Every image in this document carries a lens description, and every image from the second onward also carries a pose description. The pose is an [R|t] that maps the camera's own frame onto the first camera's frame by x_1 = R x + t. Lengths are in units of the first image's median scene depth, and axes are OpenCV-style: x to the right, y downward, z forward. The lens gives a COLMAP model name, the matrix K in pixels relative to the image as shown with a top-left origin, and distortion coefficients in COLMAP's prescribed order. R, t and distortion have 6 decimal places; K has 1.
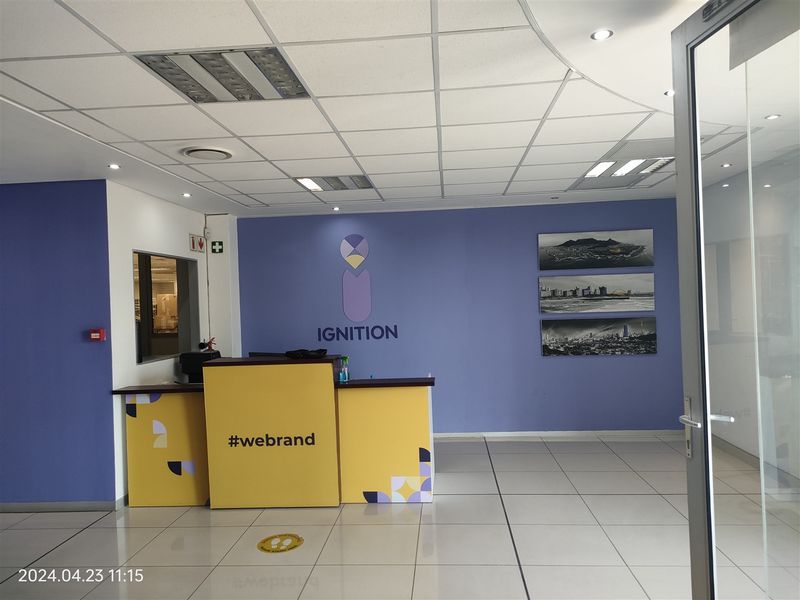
lens RADIAL K [[590.0, 0, 400.7], [0, 590.0, 302.5], [0, 0, 1]] dist [0.050771, -0.000697]
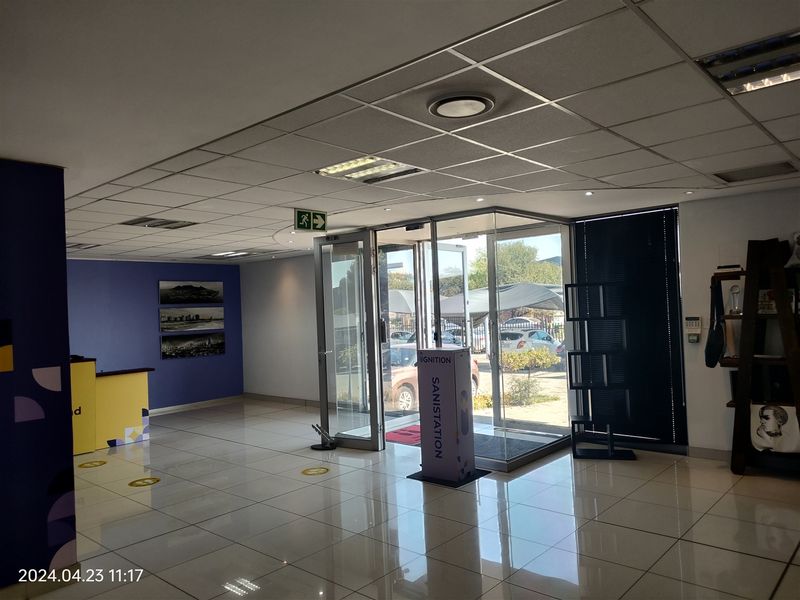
lens RADIAL K [[590.0, 0, 405.8], [0, 590.0, 302.5], [0, 0, 1]] dist [0.050771, -0.000697]
pose [[0.608121, 0.016642, 0.793670, -0.618799], [0.023830, 0.998947, -0.039205, 0.018017], [-0.793487, 0.042754, 0.607084, -0.466026]]
